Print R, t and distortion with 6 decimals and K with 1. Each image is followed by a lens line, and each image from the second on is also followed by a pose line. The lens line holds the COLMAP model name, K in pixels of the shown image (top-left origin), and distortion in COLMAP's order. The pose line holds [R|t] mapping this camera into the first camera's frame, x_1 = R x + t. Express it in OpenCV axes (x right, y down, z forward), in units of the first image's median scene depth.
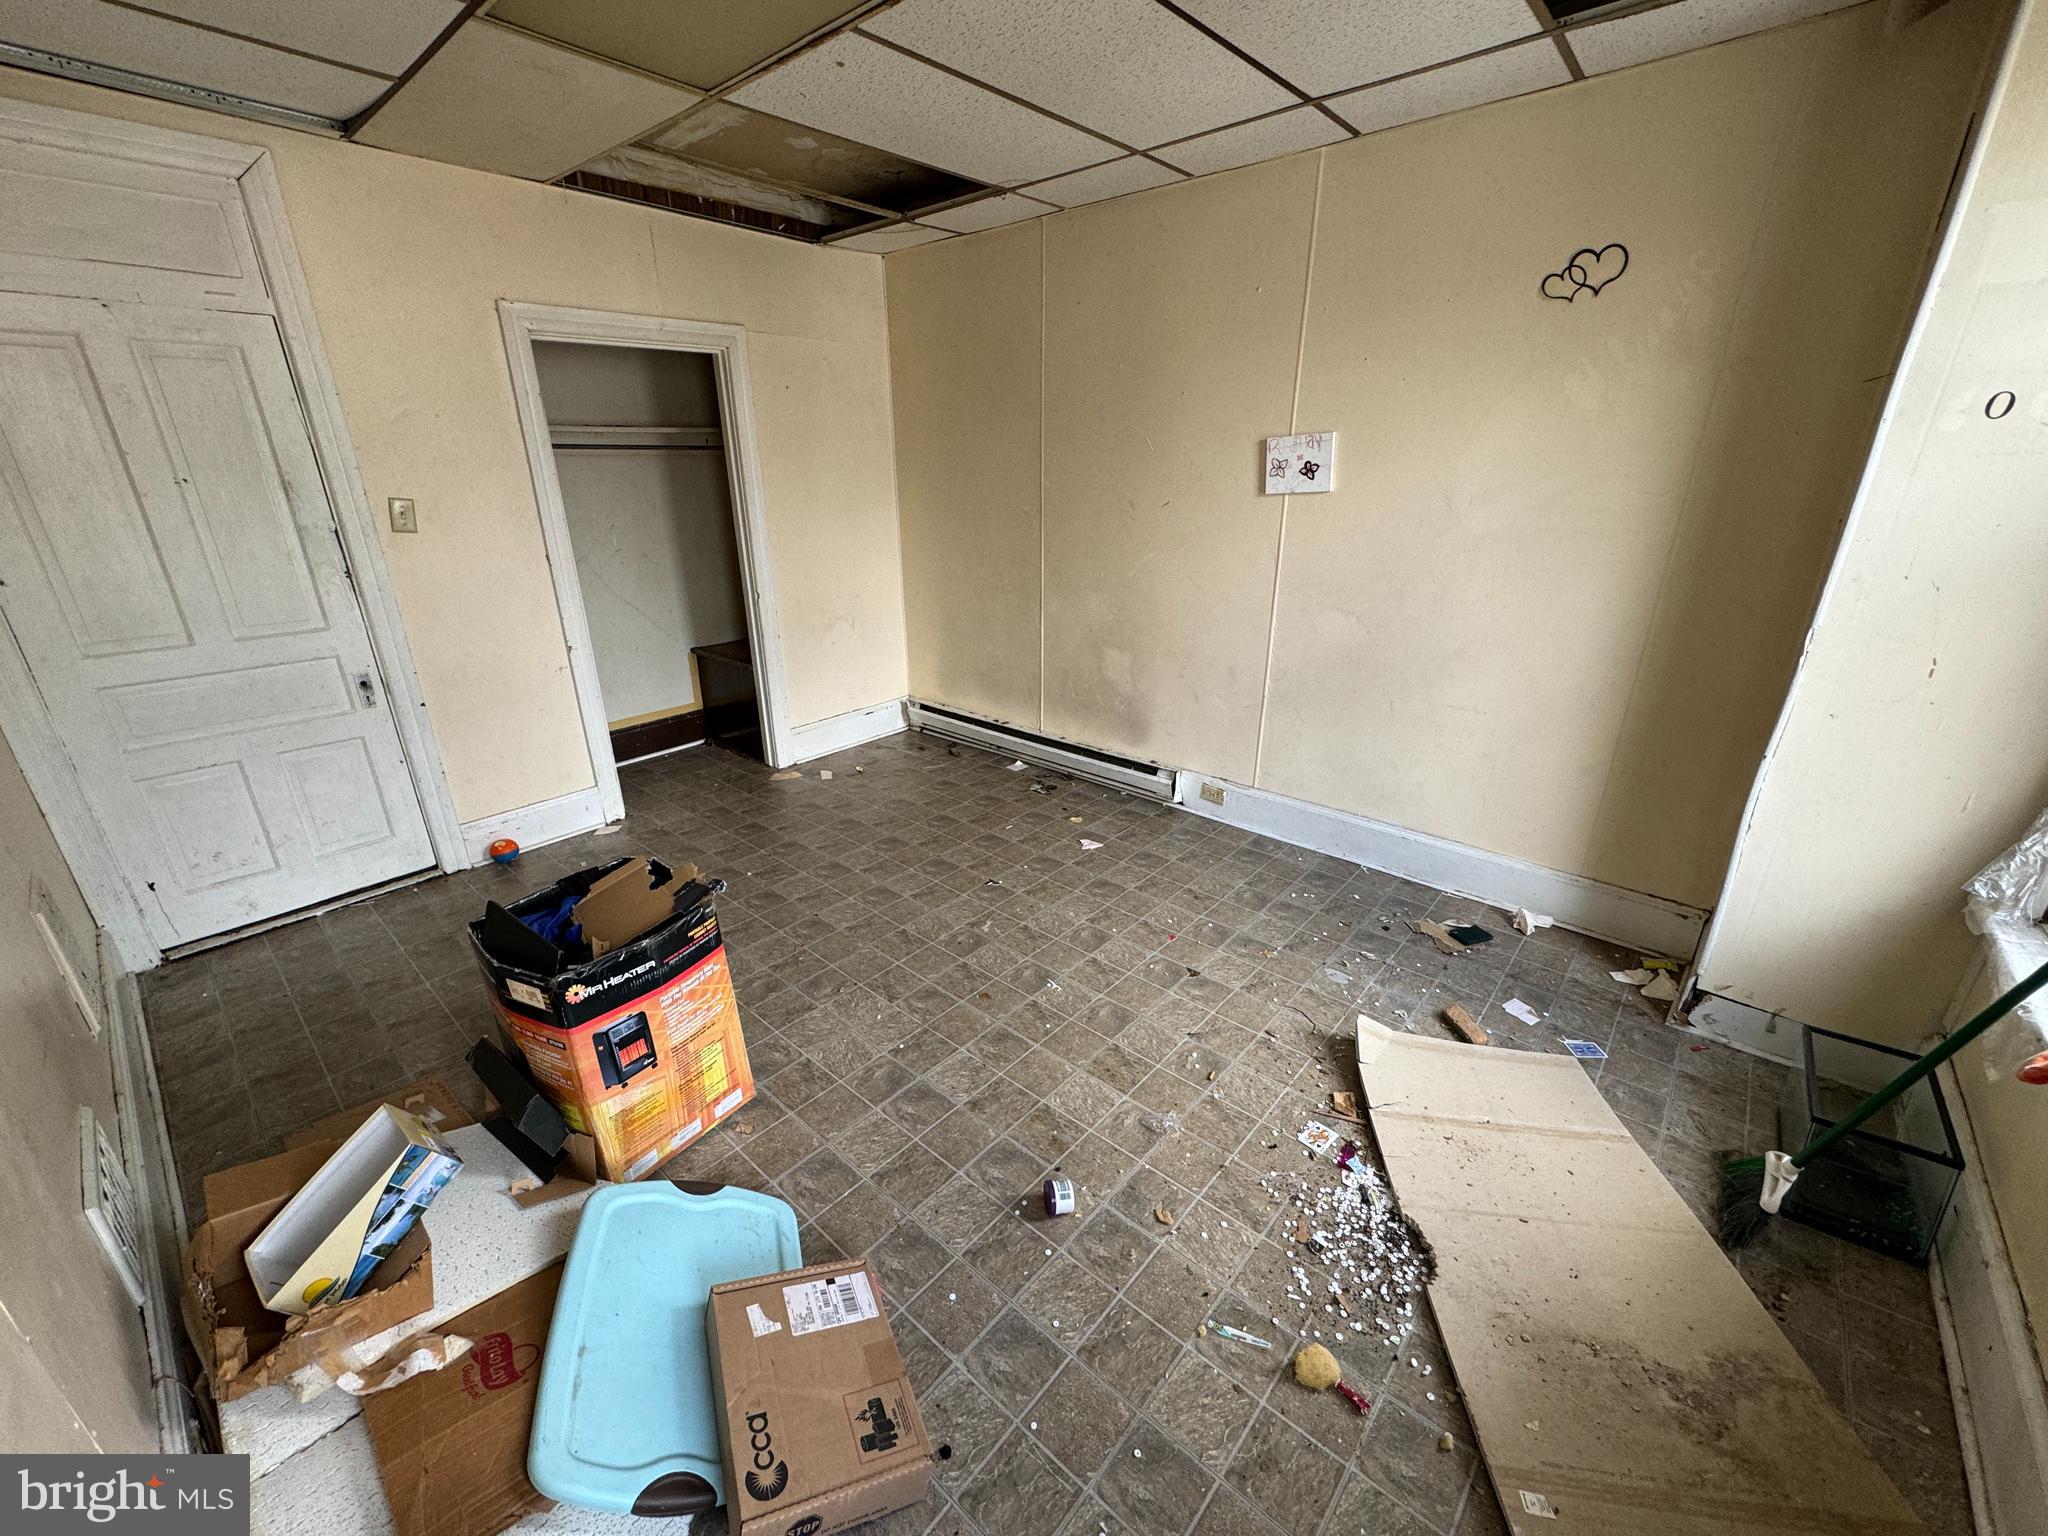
lens RADIAL K [[814.1, 0, 1021.9], [0, 814.1, 770.1], [0, 0, 1]] dist [-0.002449, 0.000387]
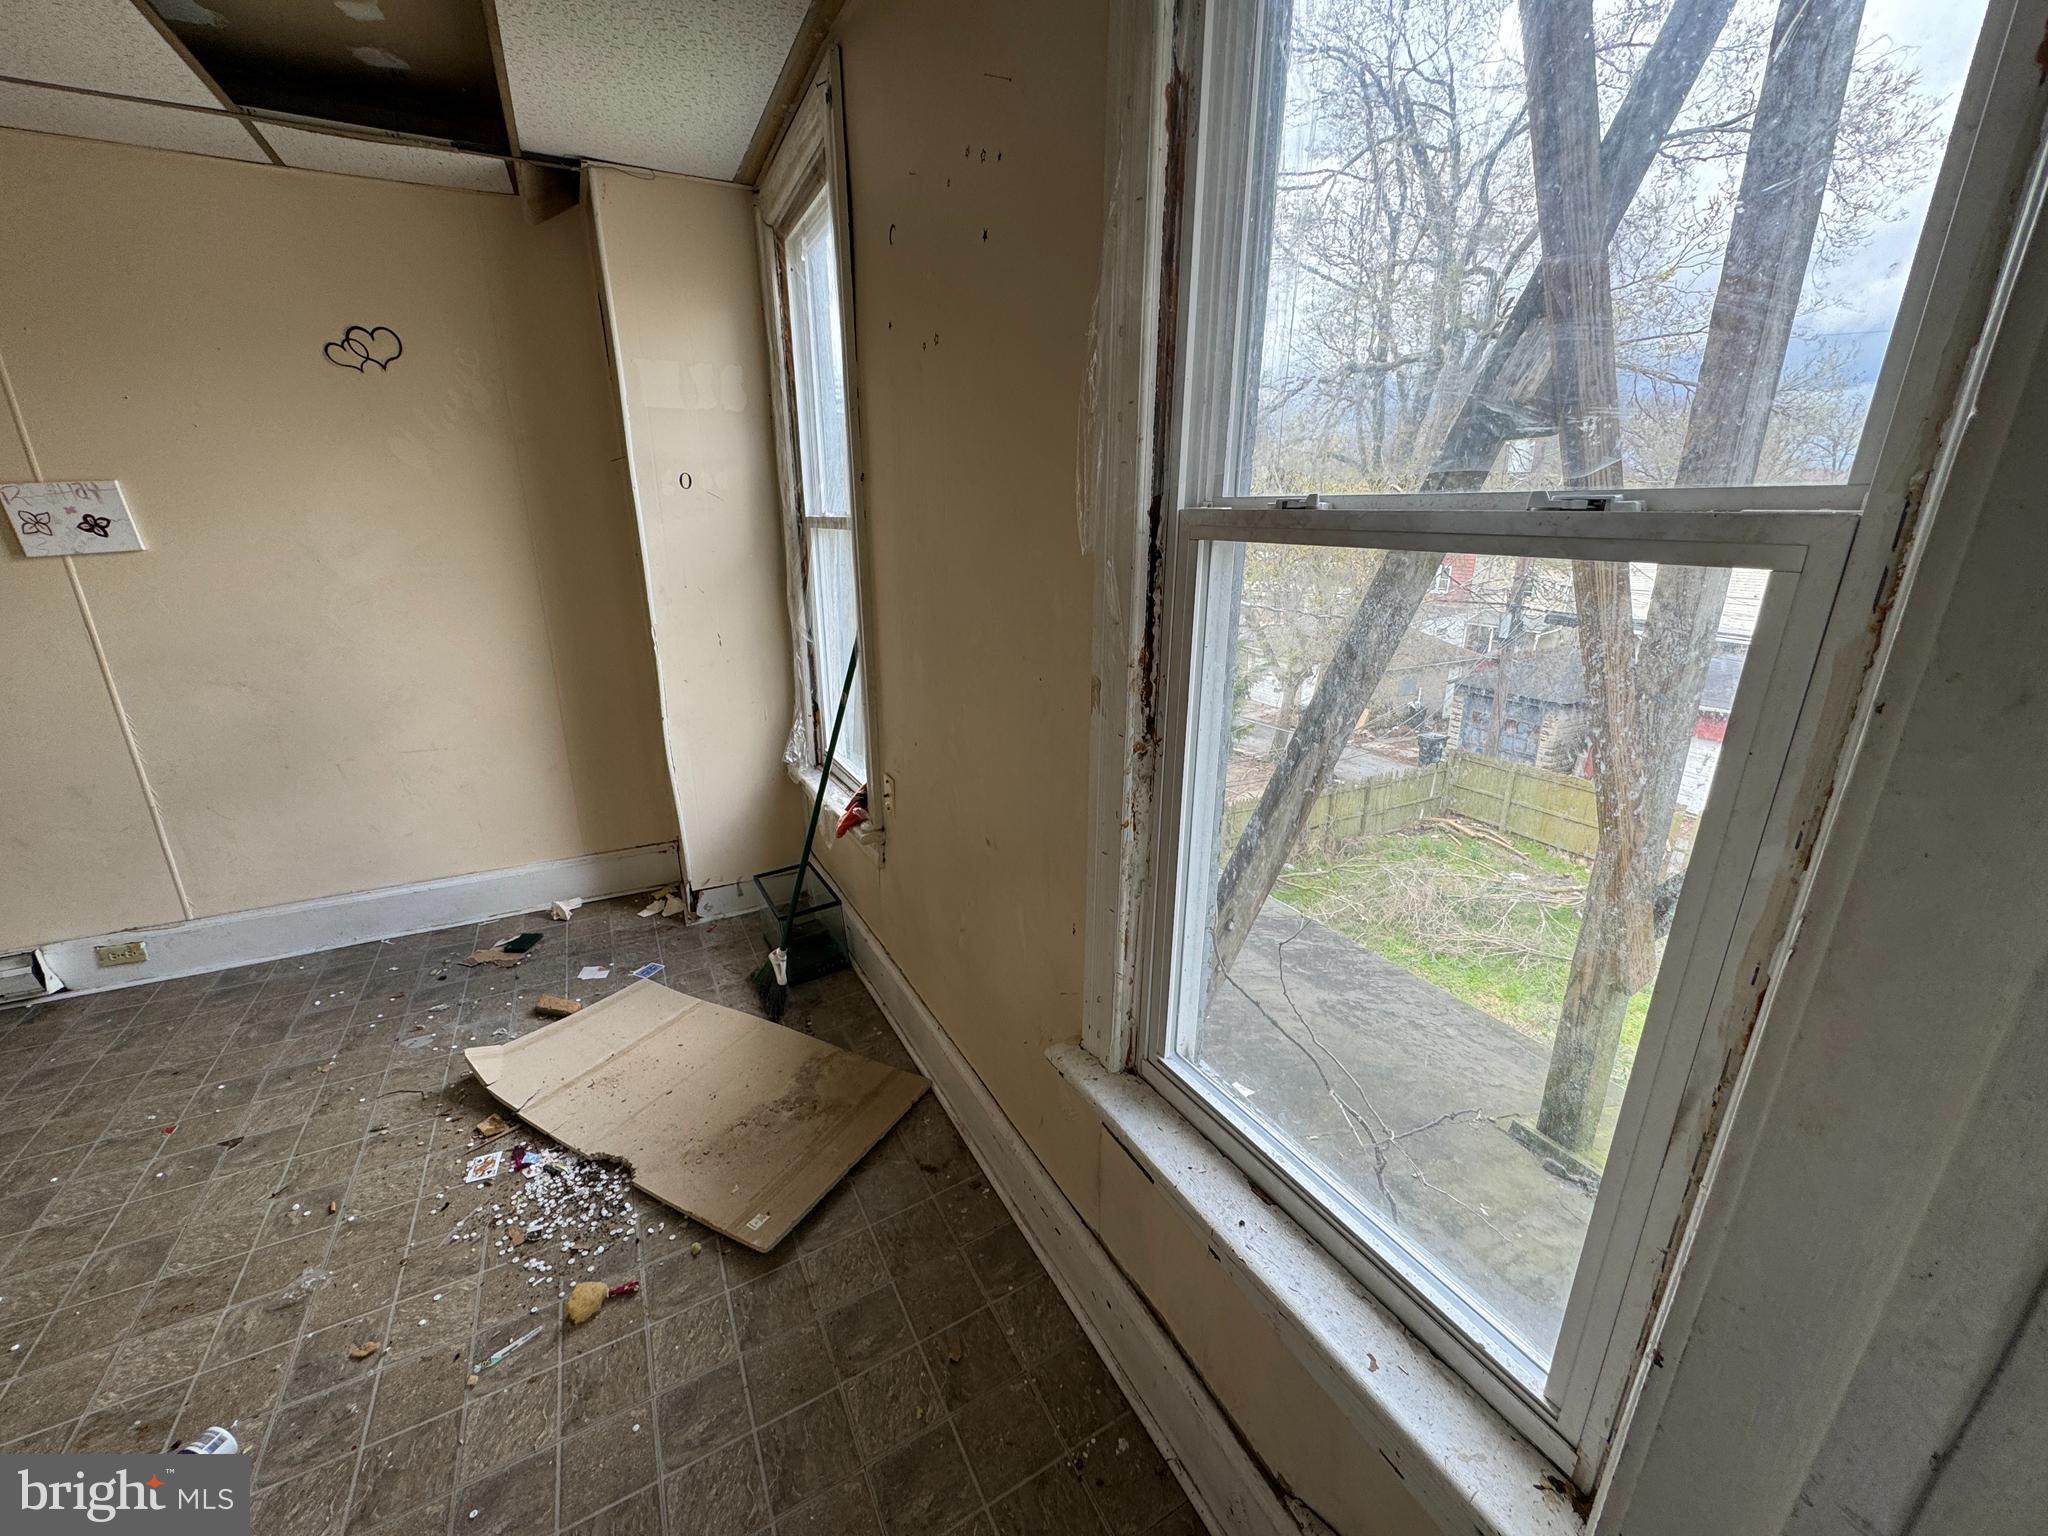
lens RADIAL K [[814.1, 0, 1021.9], [0, 814.1, 770.1], [0, 0, 1]] dist [-0.002449, 0.000387]
pose [[0.353326, -0.277583, 0.893369, -0.146853], [0.331907, 0.930036, 0.157707, 0.047675], [-0.874642, 0.240793, 0.420738, -0.115257]]
